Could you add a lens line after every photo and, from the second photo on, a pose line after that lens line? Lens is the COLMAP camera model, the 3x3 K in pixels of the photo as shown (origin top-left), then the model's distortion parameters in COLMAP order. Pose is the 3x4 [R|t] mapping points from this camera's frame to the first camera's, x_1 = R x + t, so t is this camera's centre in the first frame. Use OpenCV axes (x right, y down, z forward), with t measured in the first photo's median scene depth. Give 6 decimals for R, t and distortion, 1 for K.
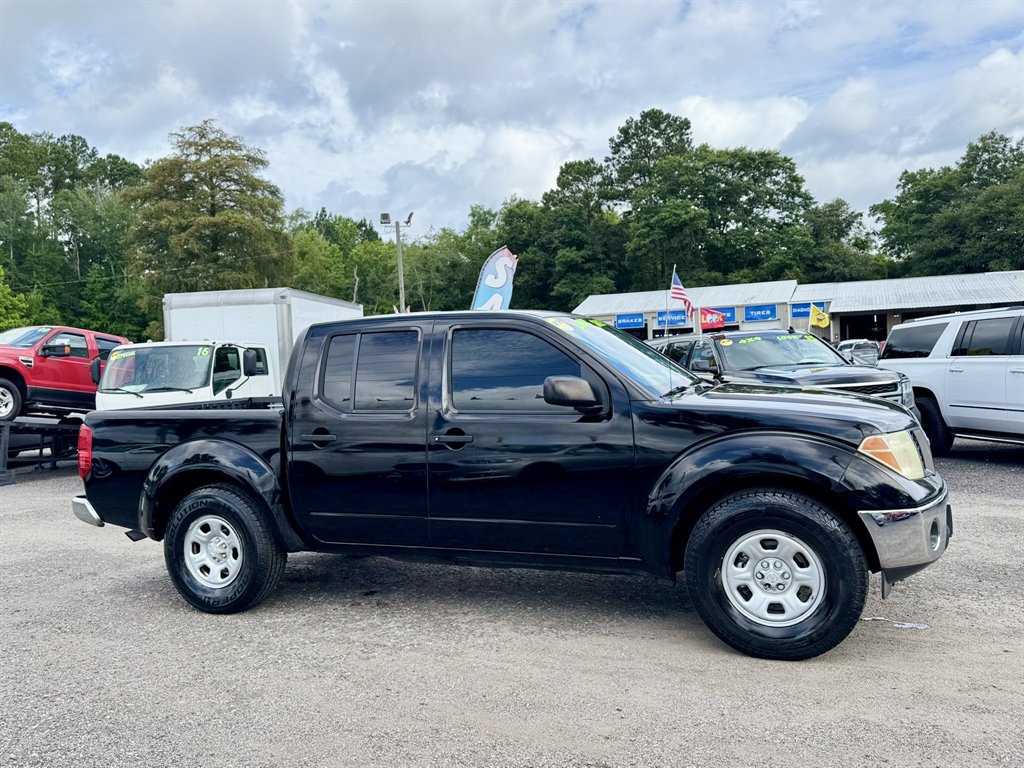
lens RADIAL K [[817.3, 0, 499.4], [0, 817.3, 381.1], [0, 0, 1]] dist [0.004327, 0.000977]
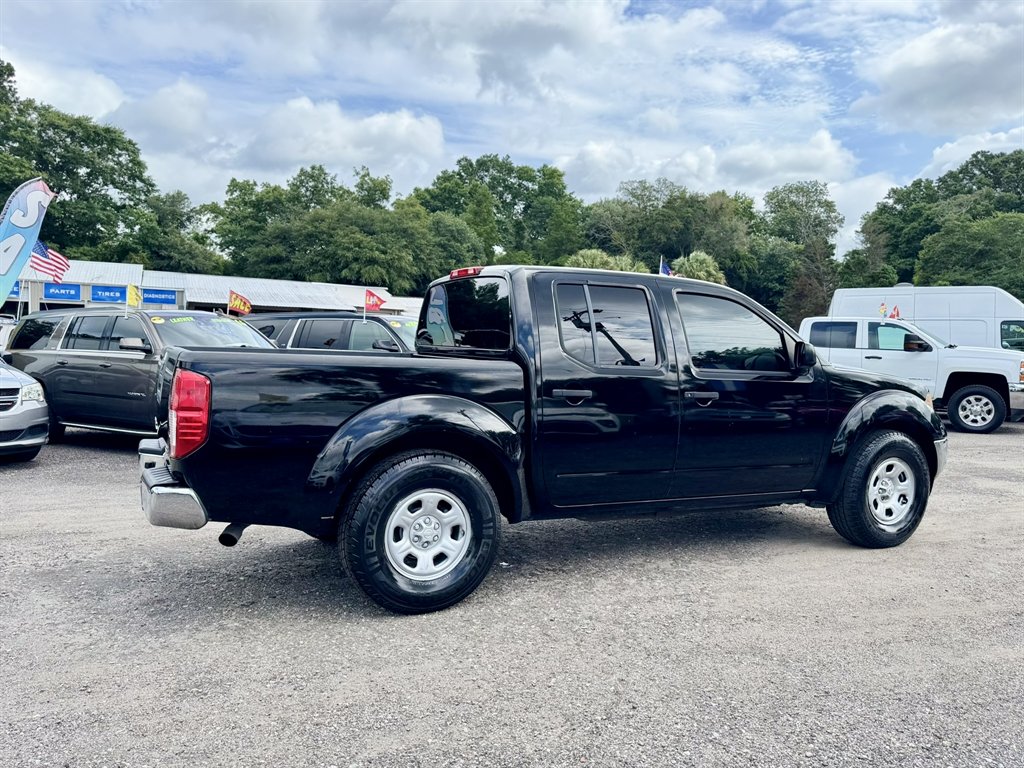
lens RADIAL K [[782.4, 0, 512.0], [0, 782.4, 384.0], [0, 0, 1]] dist [0.004747, -0.004720]
pose [[0.663770, 0.027376, 0.747435, -0.052636], [-0.040954, 0.999161, -0.000227, 0.003634], [-0.746814, -0.030460, 0.664335, 0.026814]]
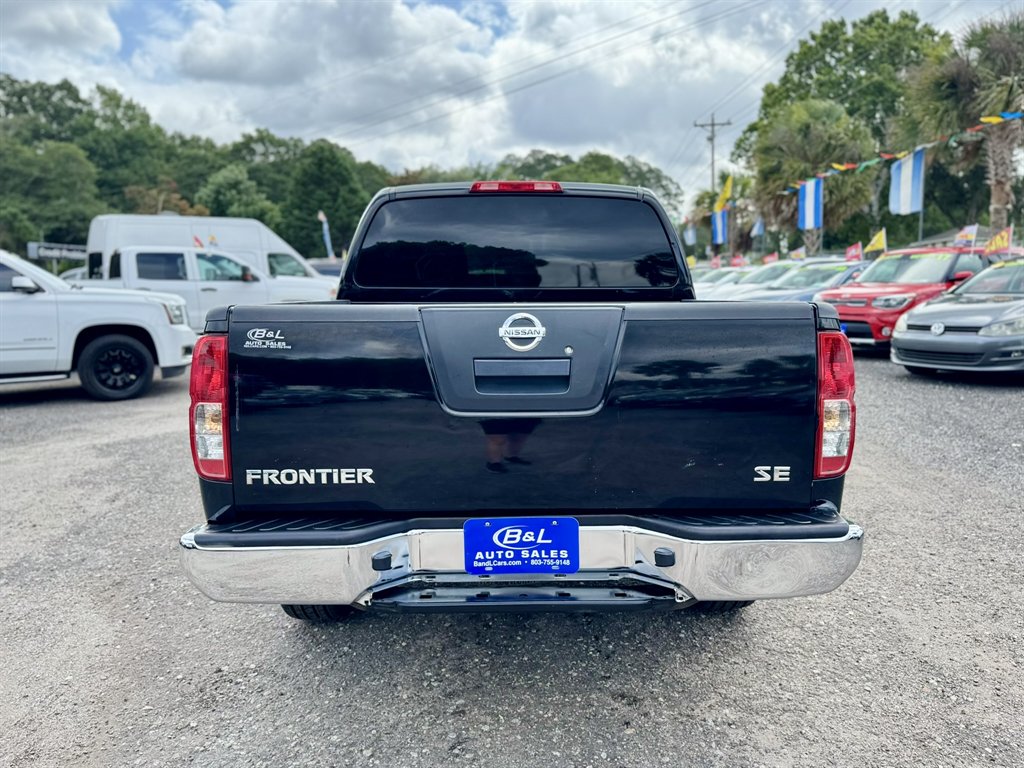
lens RADIAL K [[769.9, 0, 512.0], [0, 769.9, 384.0], [0, 0, 1]] dist [0.006927, -0.003361]
pose [[-0.364561, -0.071567, 0.928425, -0.053211], [0.046439, 0.994404, 0.094888, 0.002083], [-0.930021, 0.077708, -0.359197, 0.085117]]
